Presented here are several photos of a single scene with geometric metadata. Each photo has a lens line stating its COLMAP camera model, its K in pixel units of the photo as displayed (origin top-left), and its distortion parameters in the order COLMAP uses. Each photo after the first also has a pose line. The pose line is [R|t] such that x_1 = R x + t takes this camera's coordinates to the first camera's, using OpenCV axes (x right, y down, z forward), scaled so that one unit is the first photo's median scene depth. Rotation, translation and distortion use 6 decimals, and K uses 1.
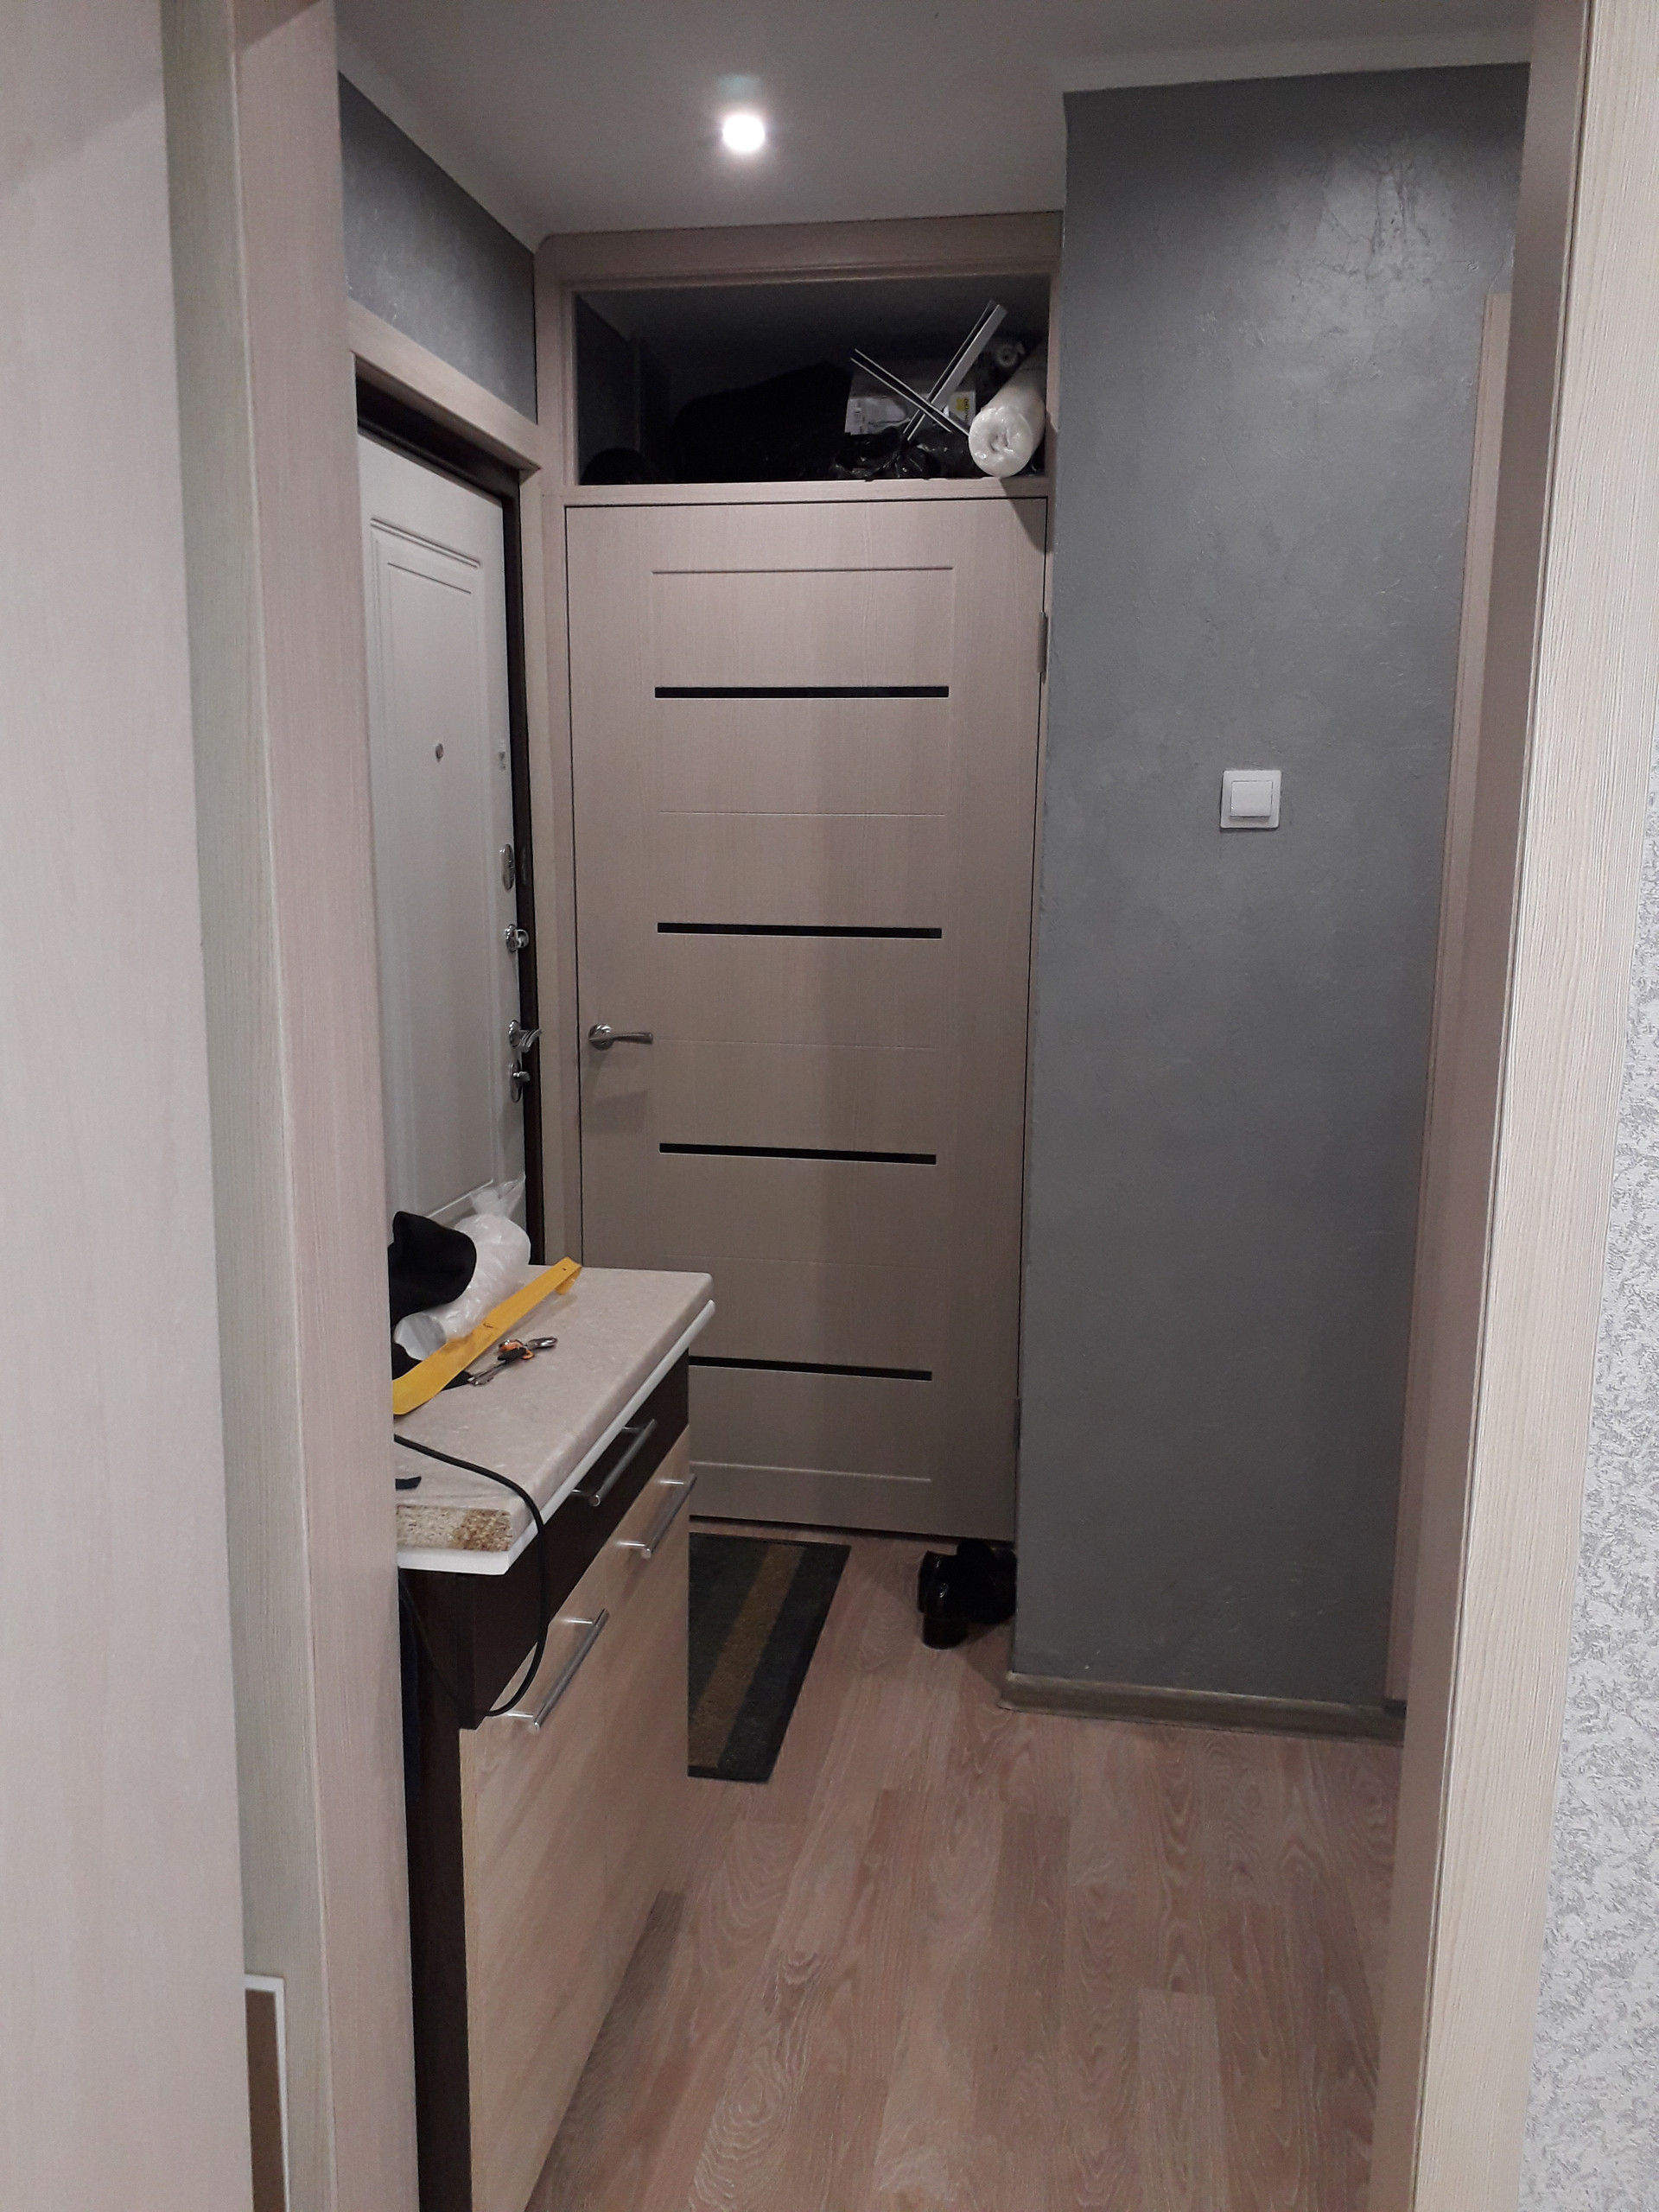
lens RADIAL K [[1769.2, 0, 831.9], [0, 1769.2, 1107.7], [0, 0, 1]] dist [0.112804, -0.135793]
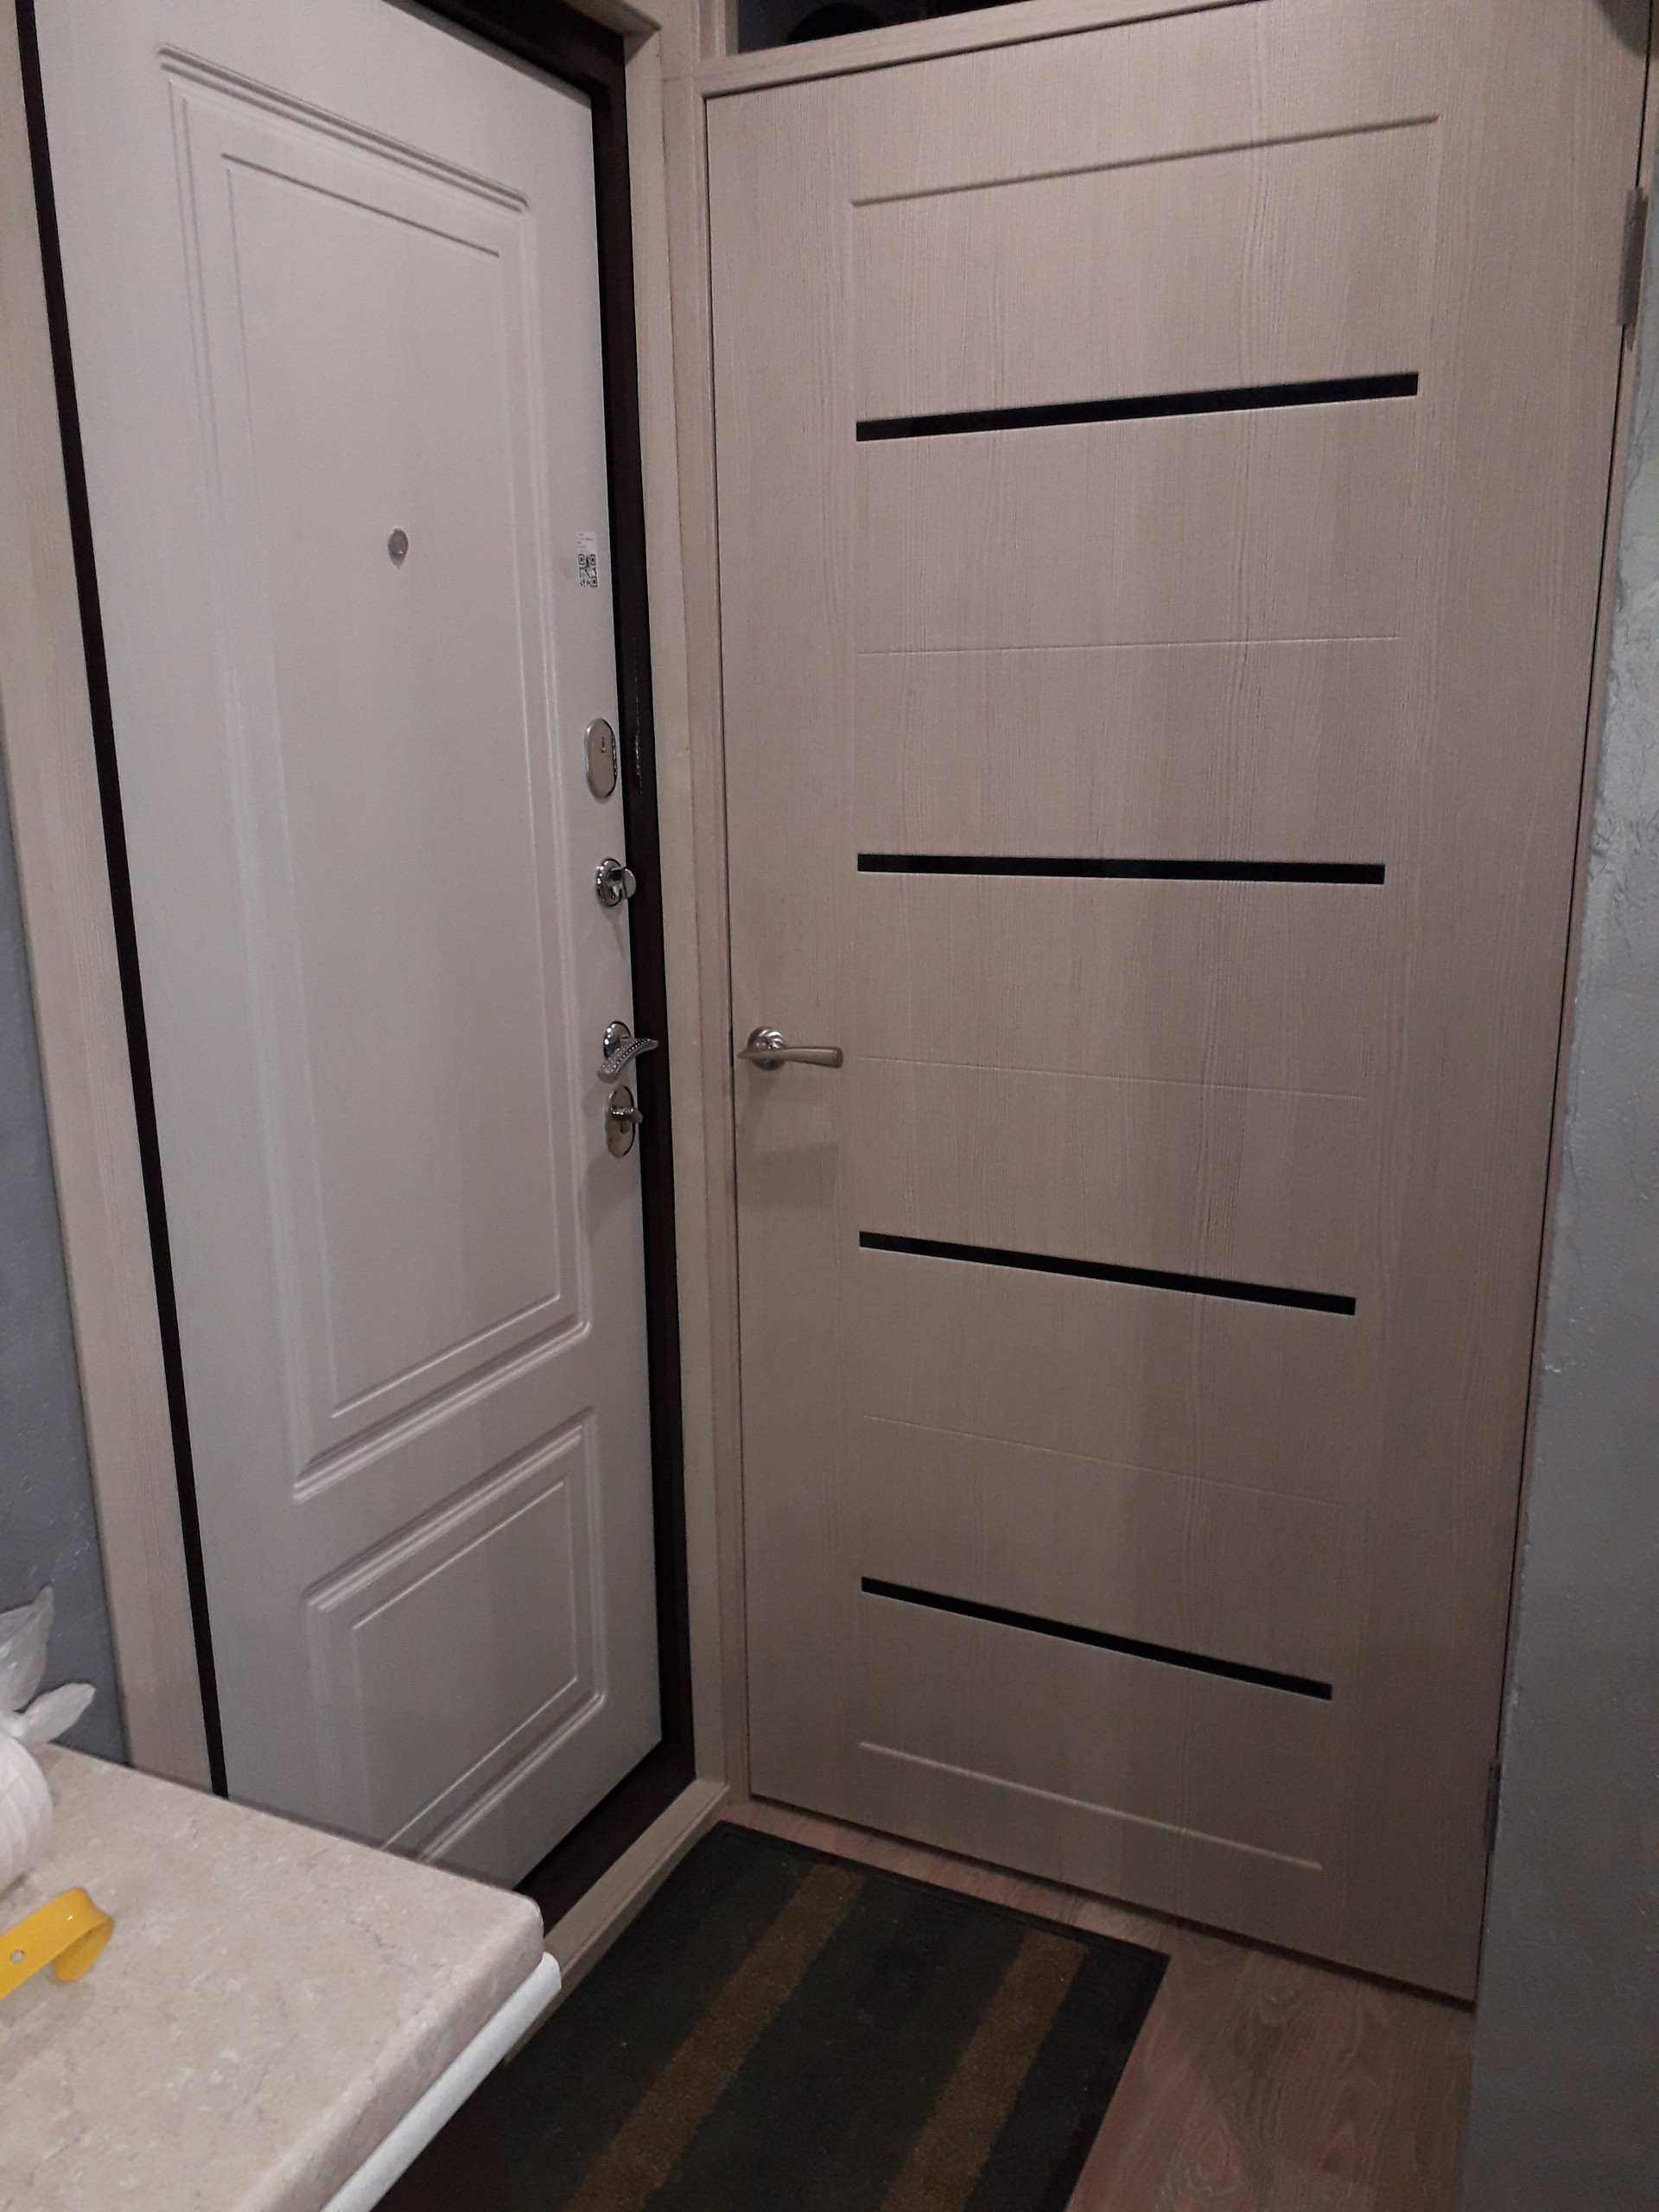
lens RADIAL K [[1769.2, 0, 819.5], [0, 1769.2, 1117.4], [0, 0, 1]] dist [0.112804, -0.135793]
pose [[0.951525, 0.049031, -0.303640, 0.067833], [-0.030230, 0.997341, 0.066315, -0.057296], [0.306084, -0.053921, 0.950476, 0.448634]]
